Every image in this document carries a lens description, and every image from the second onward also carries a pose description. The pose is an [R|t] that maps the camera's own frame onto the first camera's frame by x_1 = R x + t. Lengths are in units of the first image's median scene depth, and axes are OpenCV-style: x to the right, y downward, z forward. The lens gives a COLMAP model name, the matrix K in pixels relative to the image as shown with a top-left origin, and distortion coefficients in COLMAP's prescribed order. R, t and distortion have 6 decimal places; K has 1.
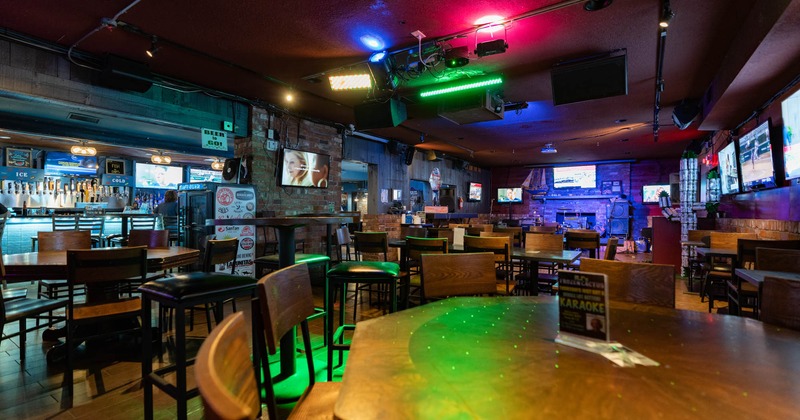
lens RADIAL K [[362.7, 0, 400.0], [0, 362.7, 210.0], [0, 0, 1]] dist [-0.000801, 0.000020]
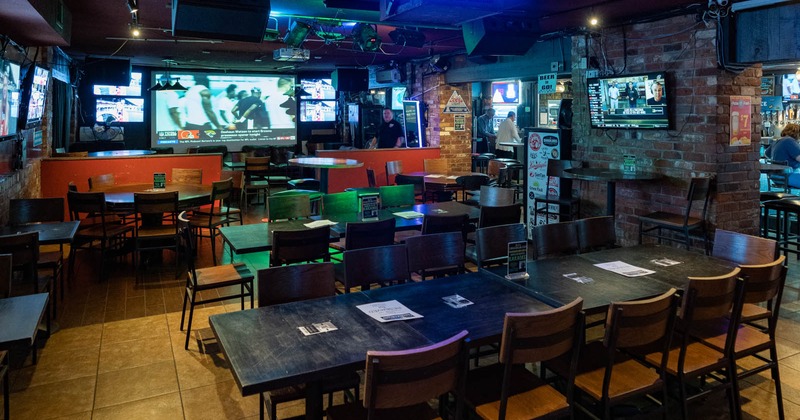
lens RADIAL K [[530.1, 0, 400.0], [0, 530.1, 210.0], [0, 0, 1]] dist [-0.001054, -0.000060]
pose [[-0.488201, 0.144311, -0.860717, 0.733068], [-0.010410, 0.985201, 0.171087, -0.072997], [0.872669, 0.092485, -0.479474, 1.028842]]
